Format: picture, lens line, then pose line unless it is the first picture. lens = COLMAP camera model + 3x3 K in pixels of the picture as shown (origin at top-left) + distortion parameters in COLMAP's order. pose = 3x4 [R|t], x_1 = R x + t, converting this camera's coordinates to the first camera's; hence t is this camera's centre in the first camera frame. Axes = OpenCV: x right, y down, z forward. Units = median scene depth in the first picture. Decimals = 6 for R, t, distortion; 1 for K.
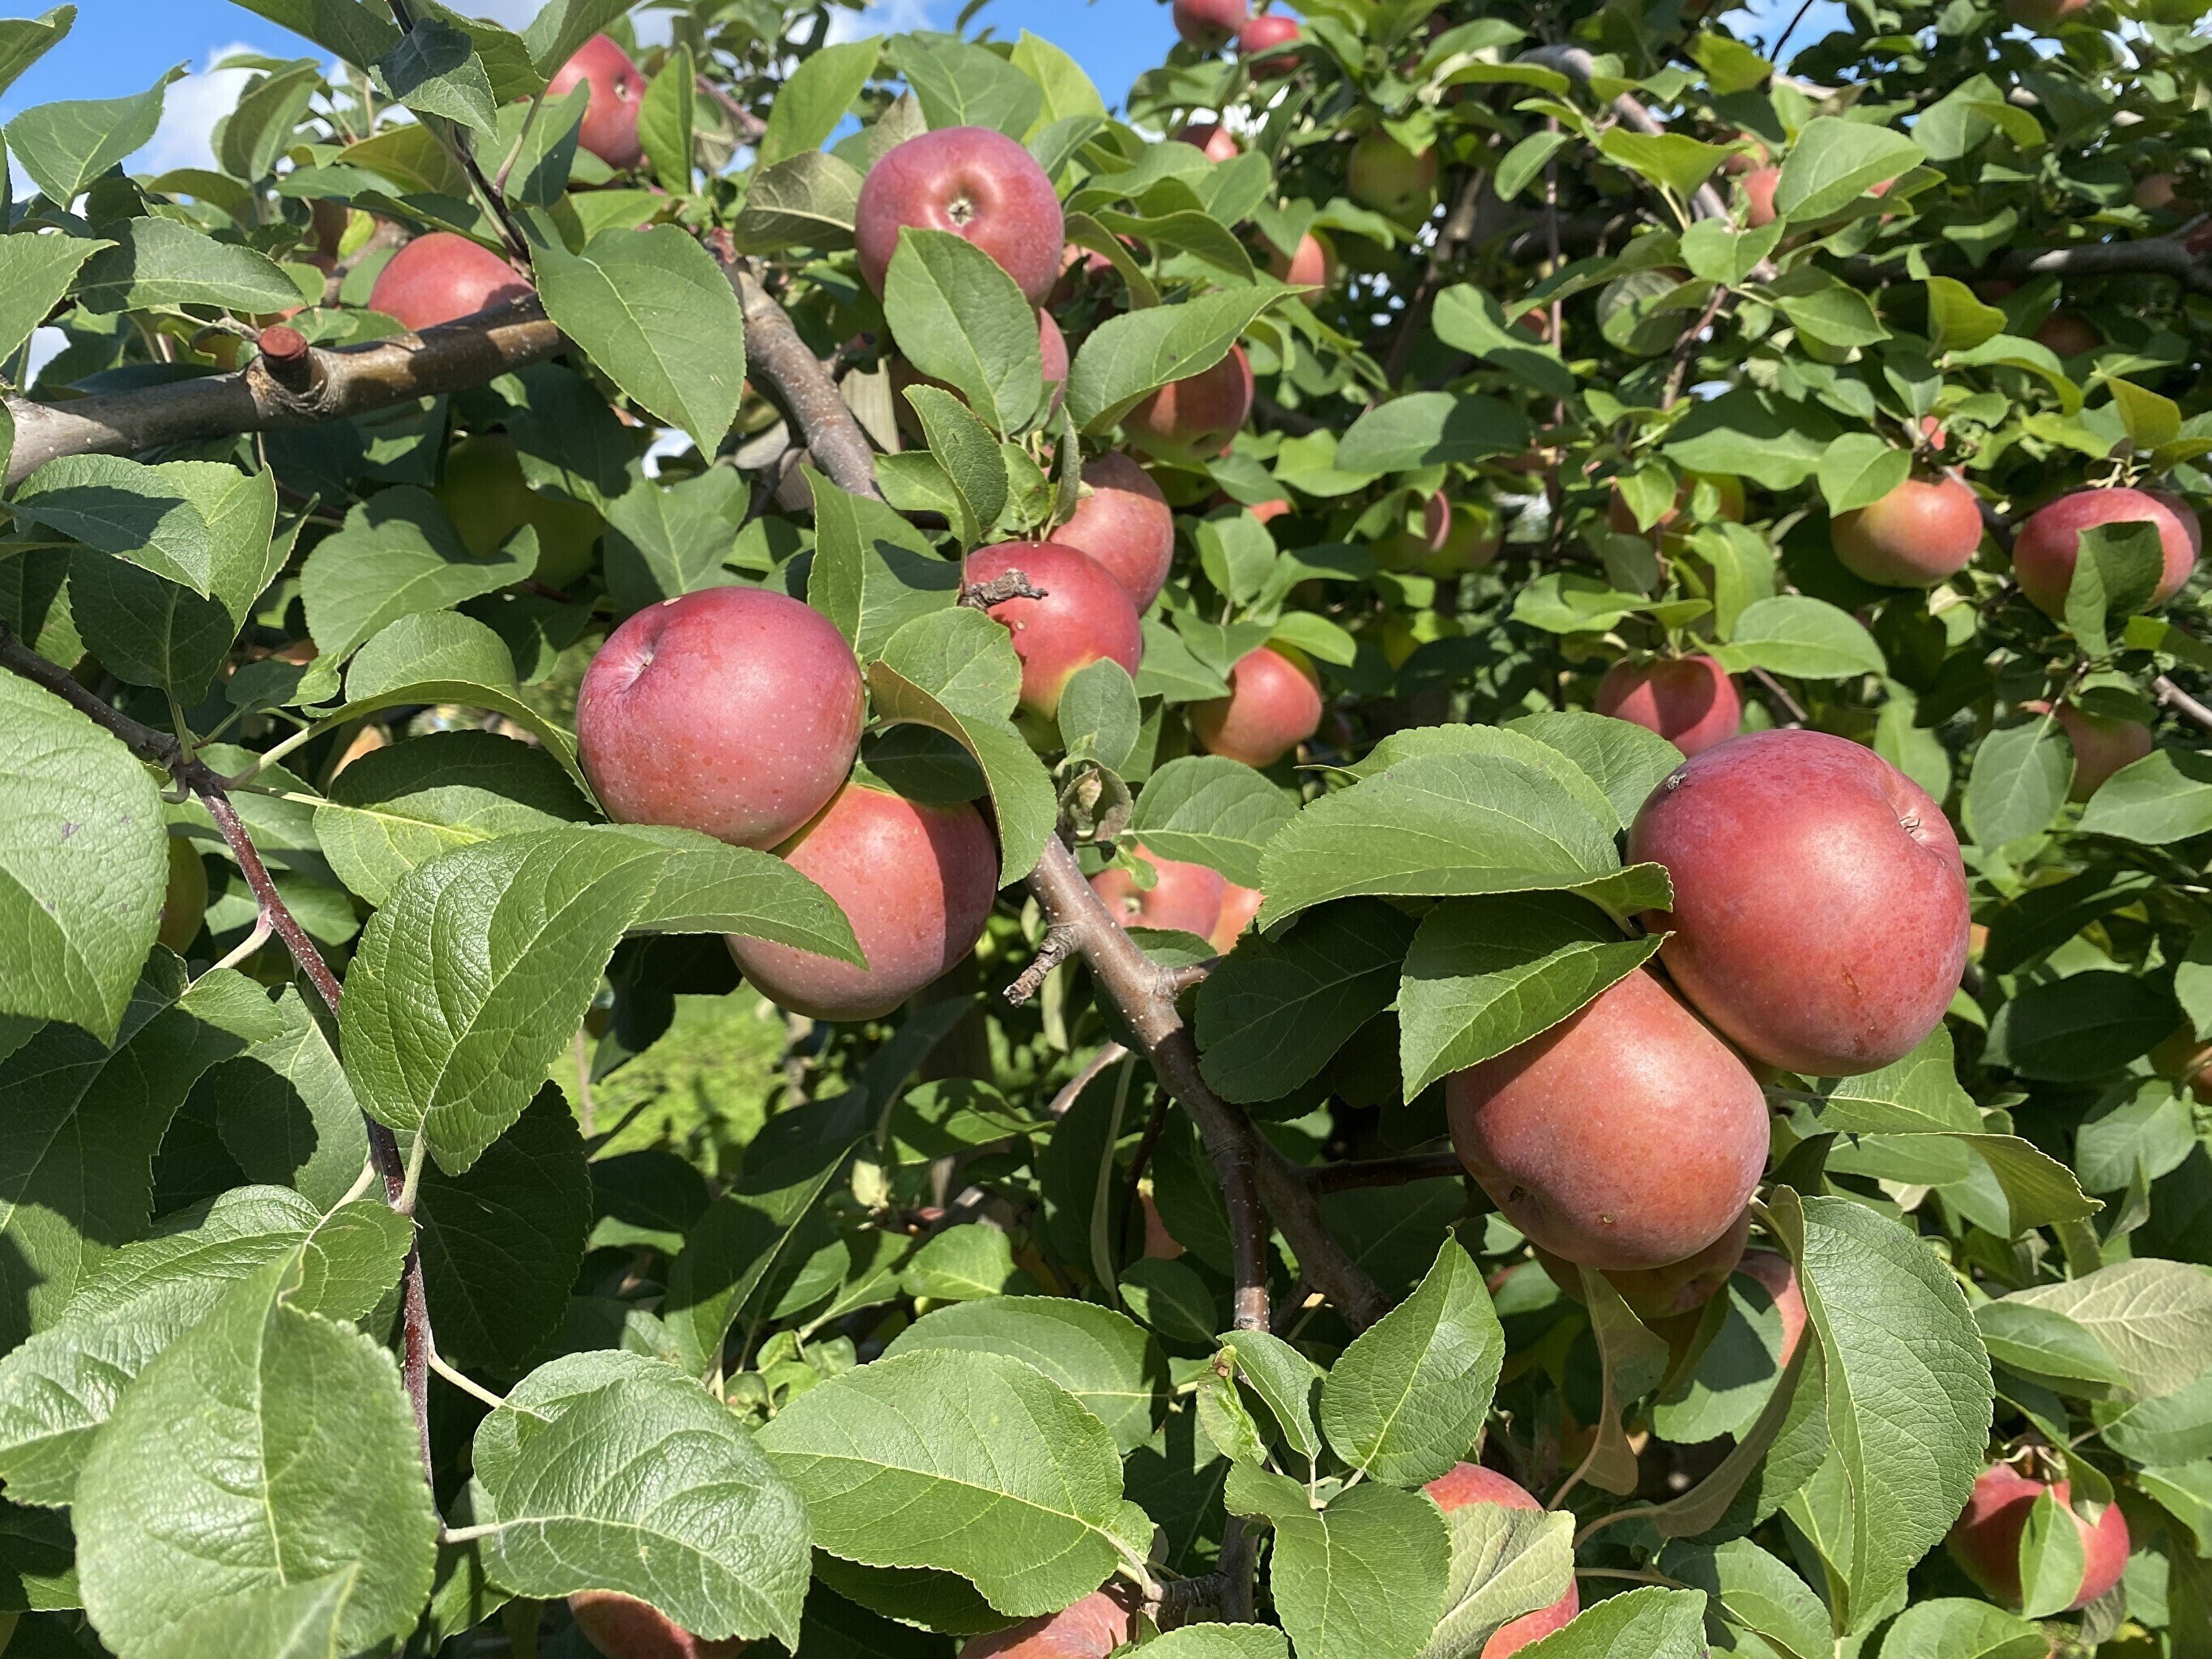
lens RADIAL K [[1685.4, 0, 1096.5], [0, 1685.4, 837.3], [0, 0, 1]] dist [0.001225, -0.001523]
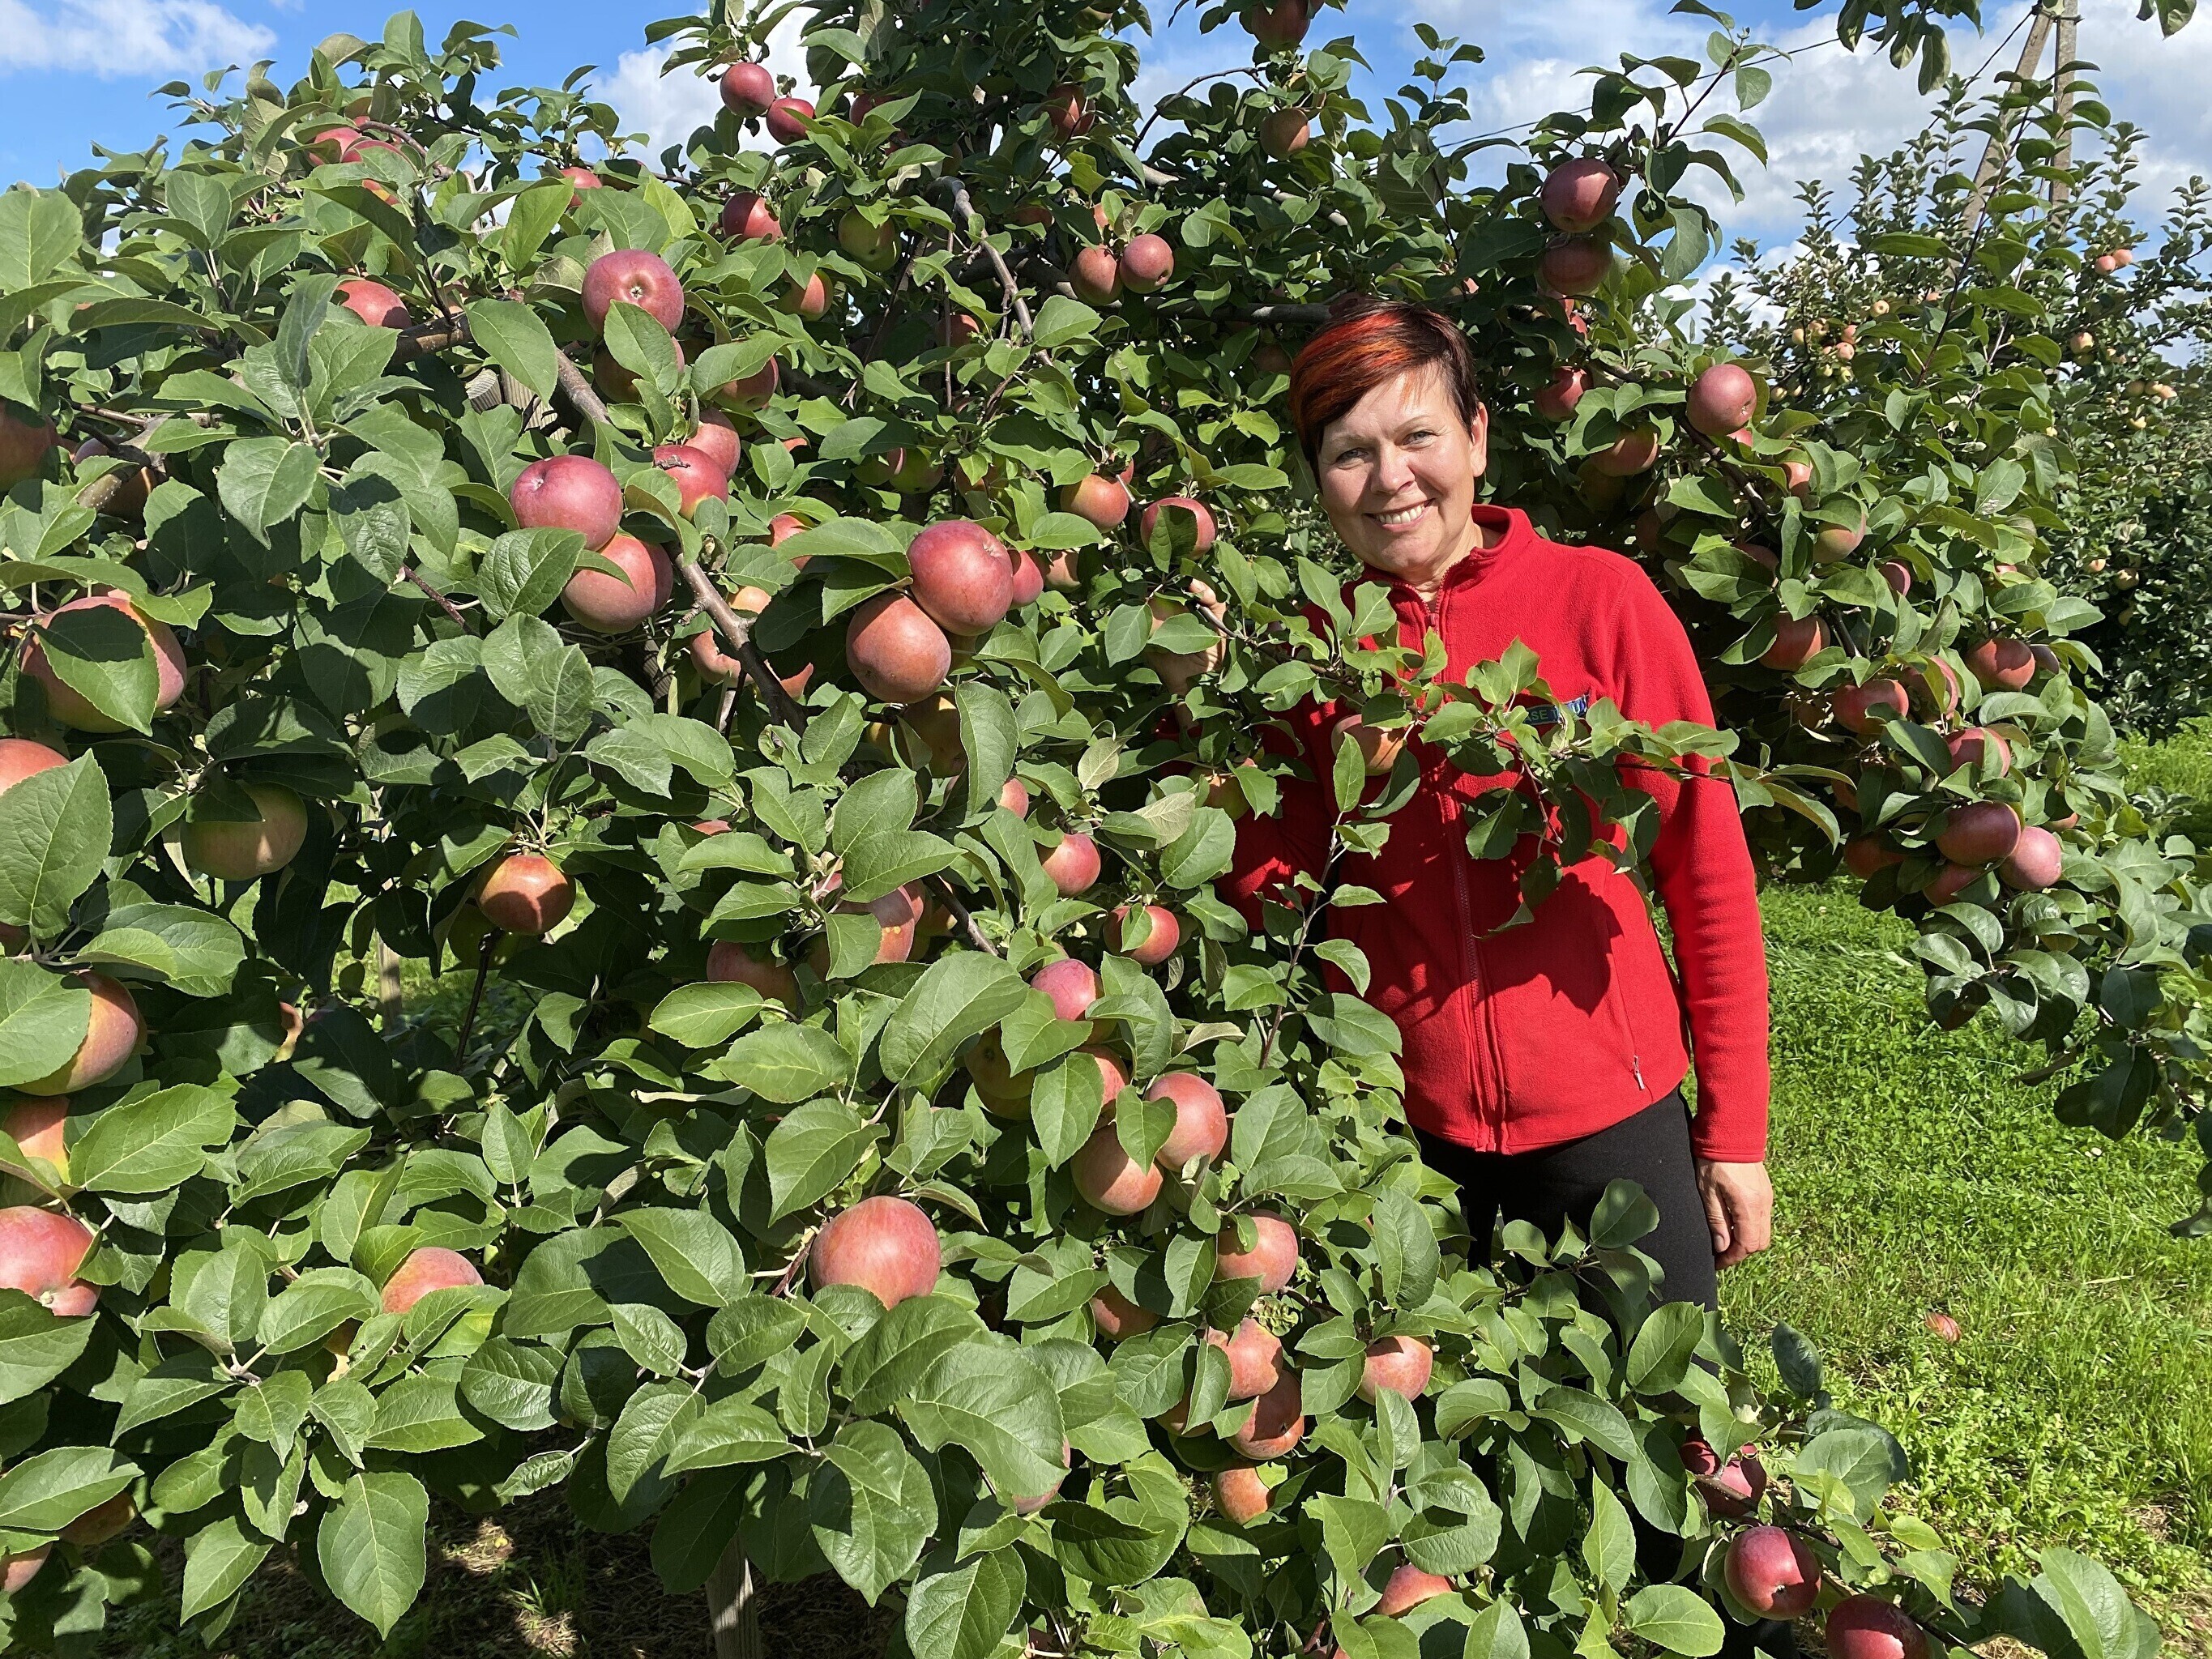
lens RADIAL K [[1684.5, 0, 1106.0], [0, 1684.5, 829.5], [0, 0, 1]] dist [0.059633, -0.106510]
pose [[0.964852, -0.020398, 0.262000, -0.084049], [0.013922, 0.999551, 0.026549, 0.273587], [-0.262424, -0.021968, 0.964703, -1.293883]]
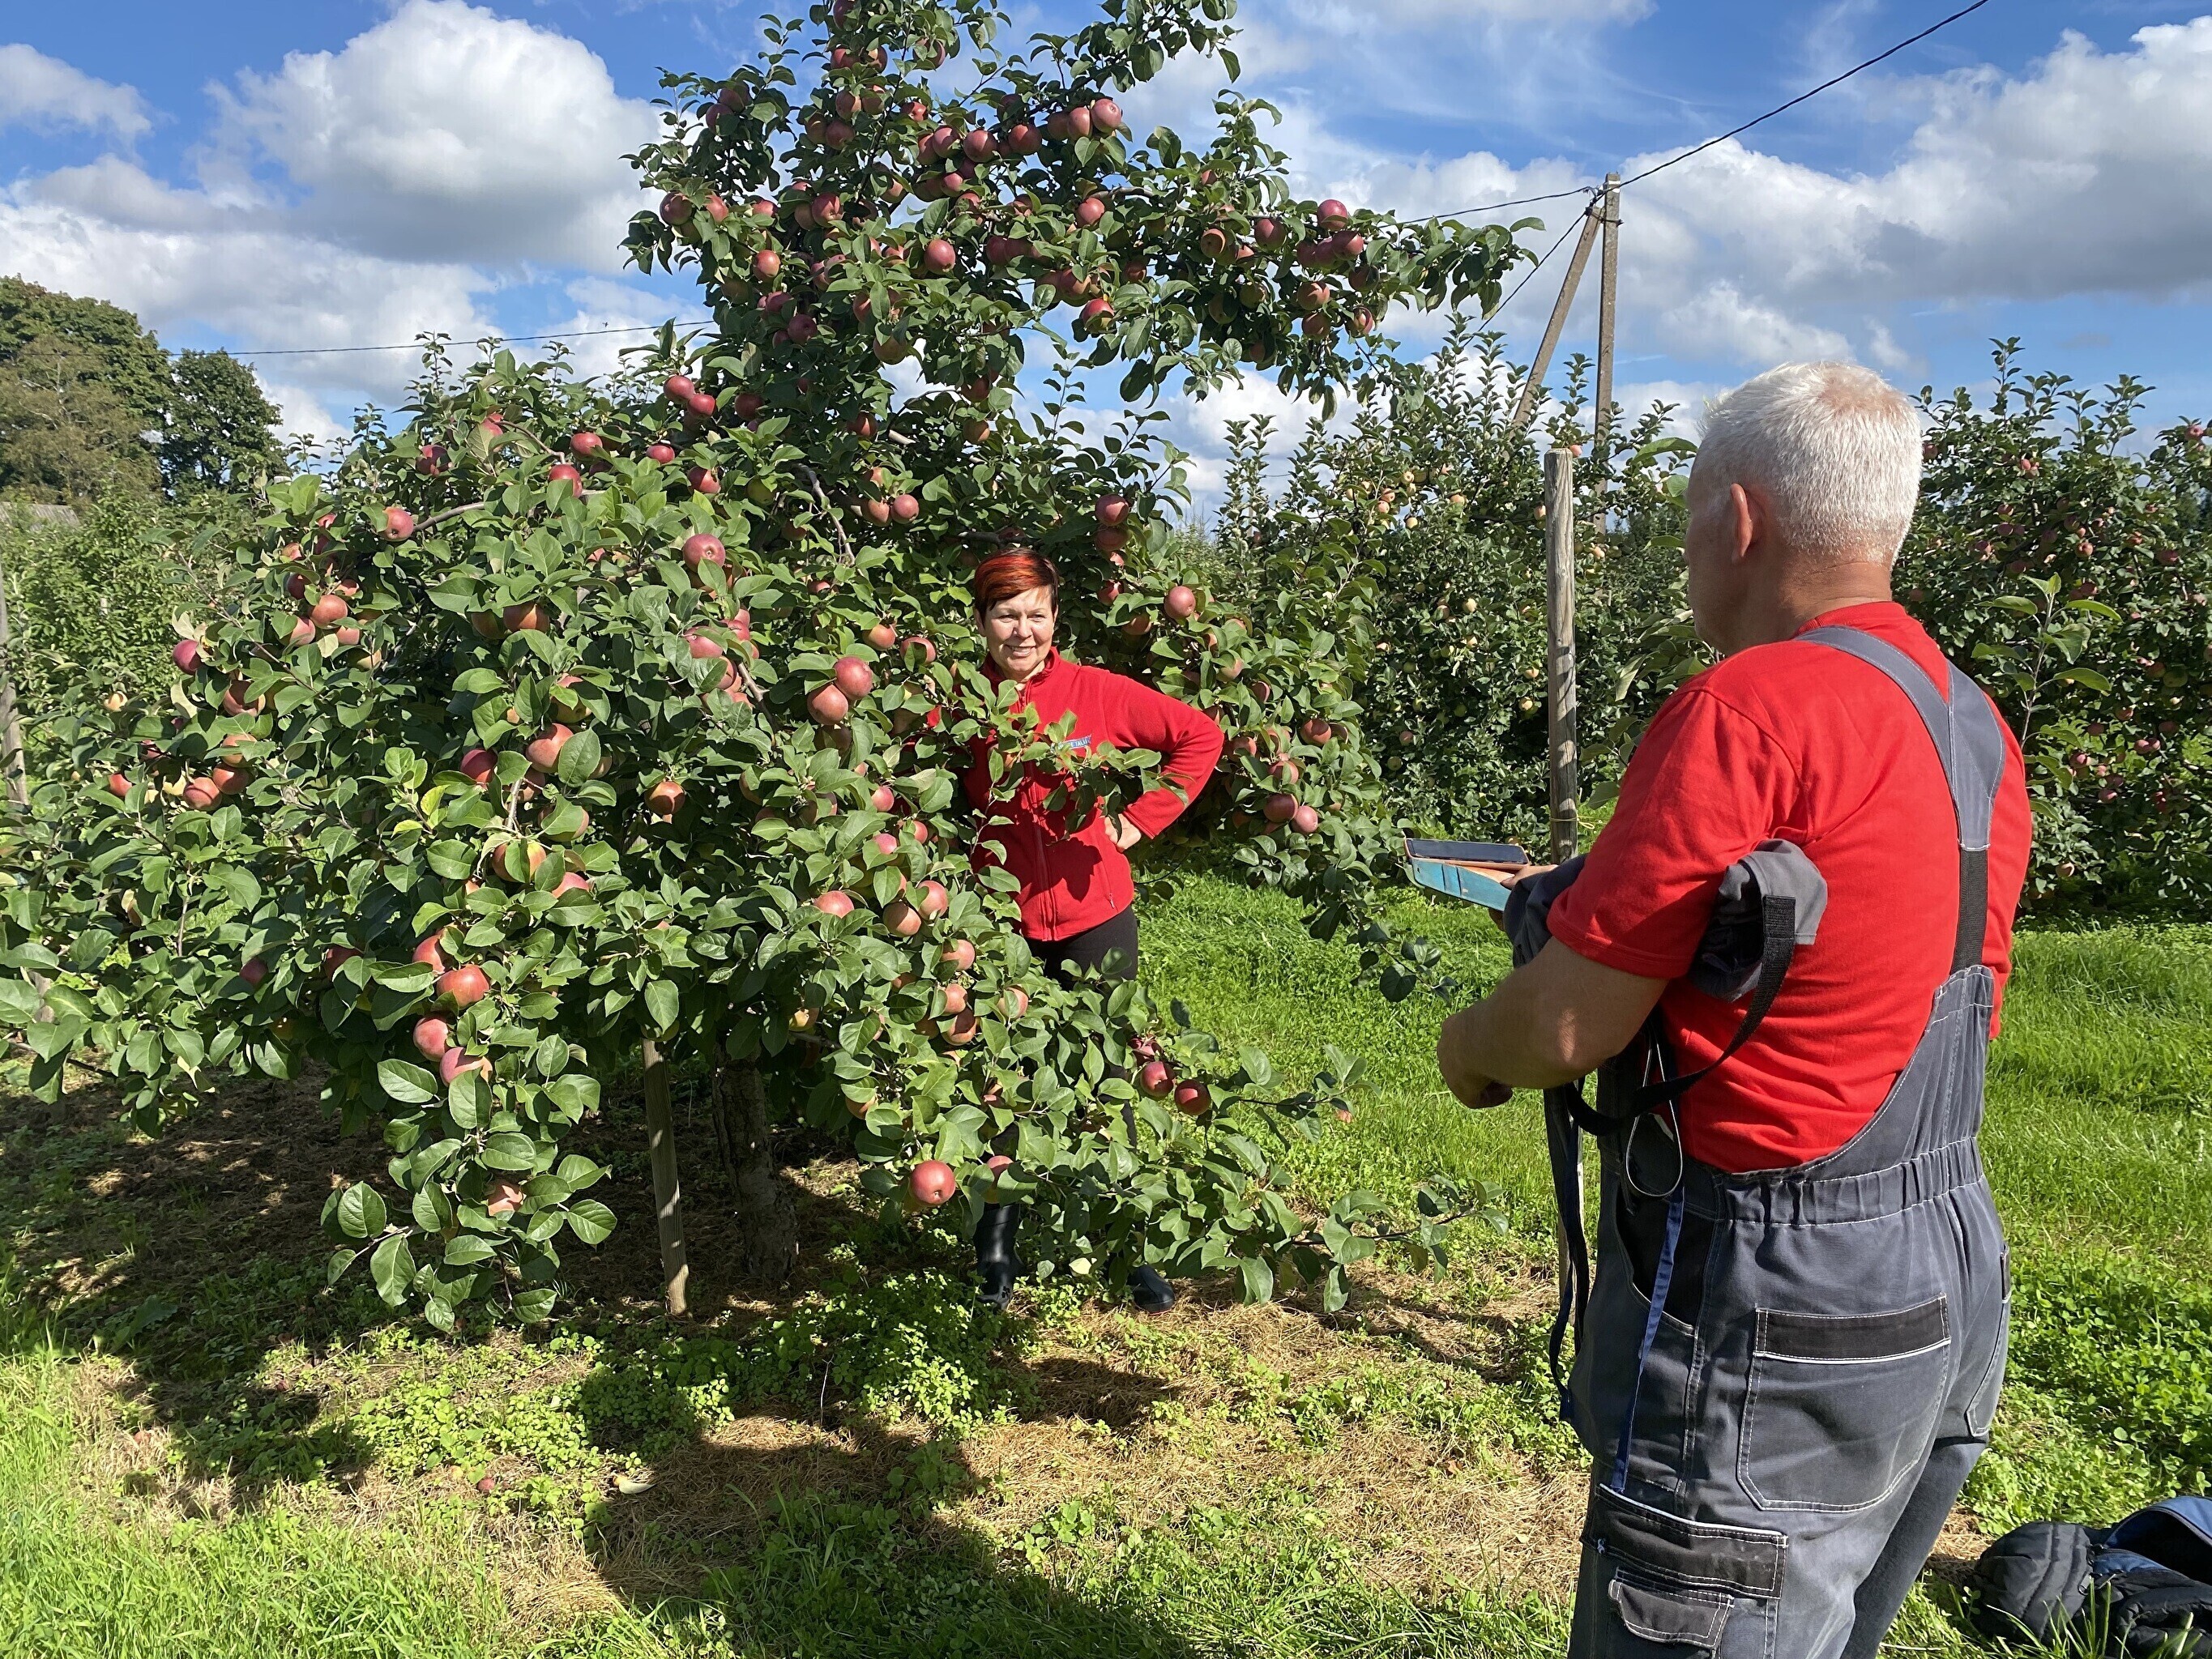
lens RADIAL K [[1664.9, 0, 1176.8], [0, 1664.9, 838.4], [0, 0, 1]] dist [0.164087, -0.000463]
pose [[0.877616, 0.009991, 0.479261, -1.324207], [-0.010807, 0.999941, -0.001056, 0.518031], [-0.479243, -0.004253, 0.877672, -4.364827]]
